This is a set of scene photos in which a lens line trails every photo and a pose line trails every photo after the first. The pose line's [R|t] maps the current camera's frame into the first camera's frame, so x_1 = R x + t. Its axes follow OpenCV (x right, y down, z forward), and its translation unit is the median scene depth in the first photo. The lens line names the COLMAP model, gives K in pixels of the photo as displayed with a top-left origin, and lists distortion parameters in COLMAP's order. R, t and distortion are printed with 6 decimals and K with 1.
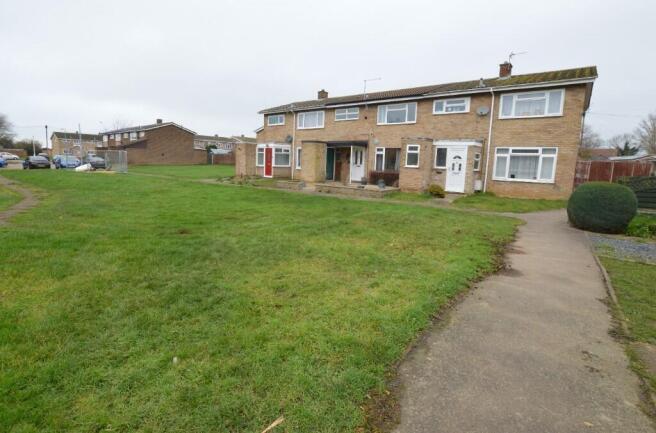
lens RADIAL K [[295.2, 0, 325.6], [0, 295.2, 211.9], [0, 0, 1]] dist [-0.030241, 0.003718]
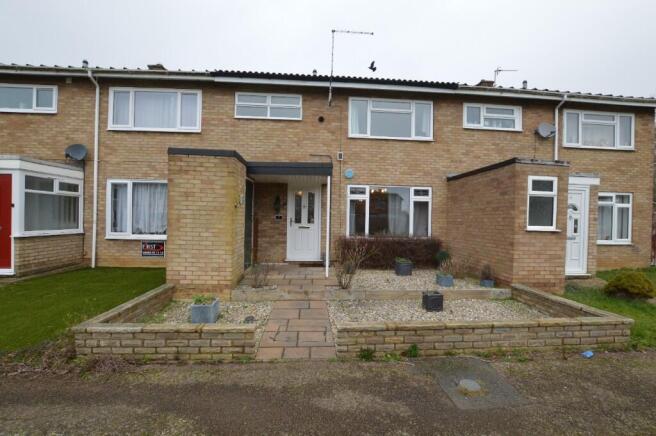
lens RADIAL K [[295.2, 0, 330.3], [0, 295.2, 223.4], [0, 0, 1]] dist [-0.030241, 0.003718]
pose [[0.758501, -0.026408, 0.651136, -0.147598], [0.114657, 0.989000, -0.093453, -0.122653], [-0.641505, 0.145541, 0.753186, 0.686532]]
